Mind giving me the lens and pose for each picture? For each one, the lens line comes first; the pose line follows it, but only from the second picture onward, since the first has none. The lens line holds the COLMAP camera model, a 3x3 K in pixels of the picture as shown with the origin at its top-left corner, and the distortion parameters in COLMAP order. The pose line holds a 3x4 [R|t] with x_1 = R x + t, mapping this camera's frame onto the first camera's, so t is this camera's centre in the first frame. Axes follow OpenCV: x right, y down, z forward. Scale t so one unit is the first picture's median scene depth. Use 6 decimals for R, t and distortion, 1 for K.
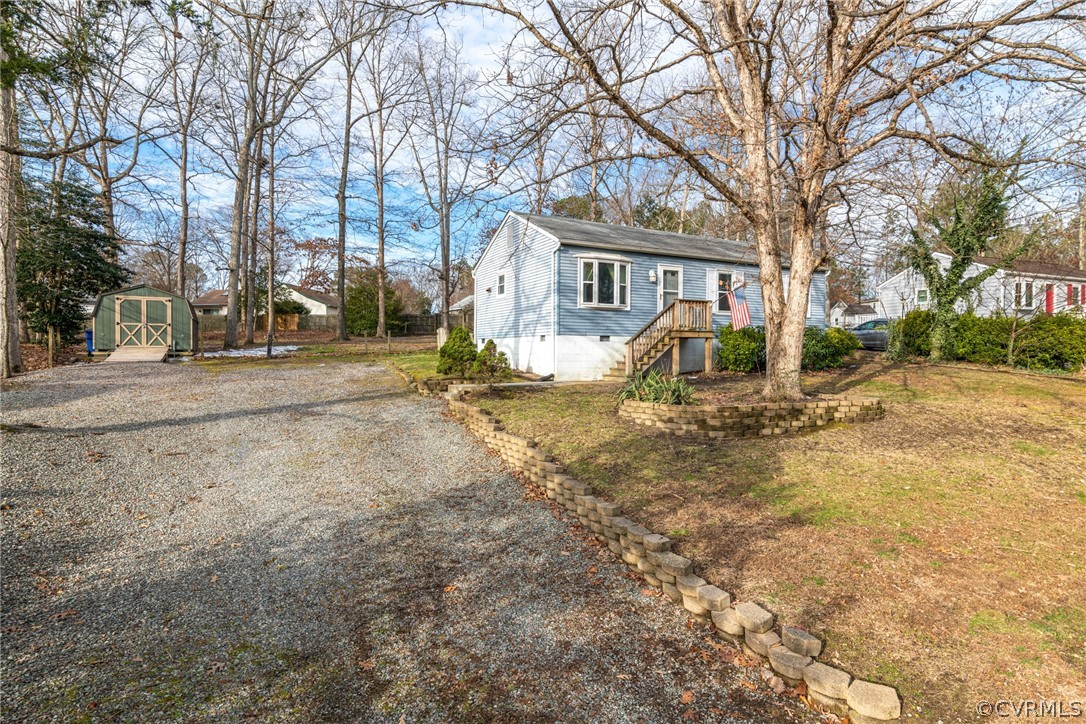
lens RADIAL K [[589.7, 0, 538.4], [0, 589.7, 354.1], [0, 0, 1]] dist [0.049303, 0.001168]
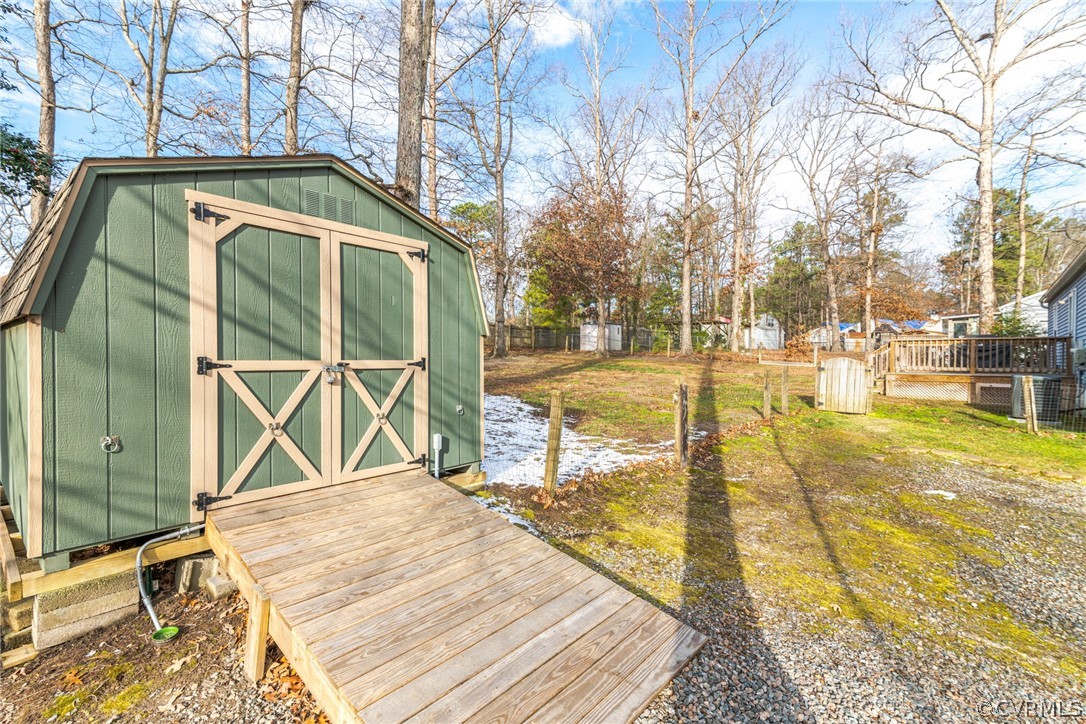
lens RADIAL K [[491.4, 0, 561.2], [0, 491.4, 364.5], [0, 0, 1]] dist [0.014211, 0.000843]
pose [[0.927653, -0.000861, 0.373441, -0.799204], [-0.000247, 0.999996, 0.002918, -0.062217], [-0.373442, -0.002799, 0.927649, 1.022650]]
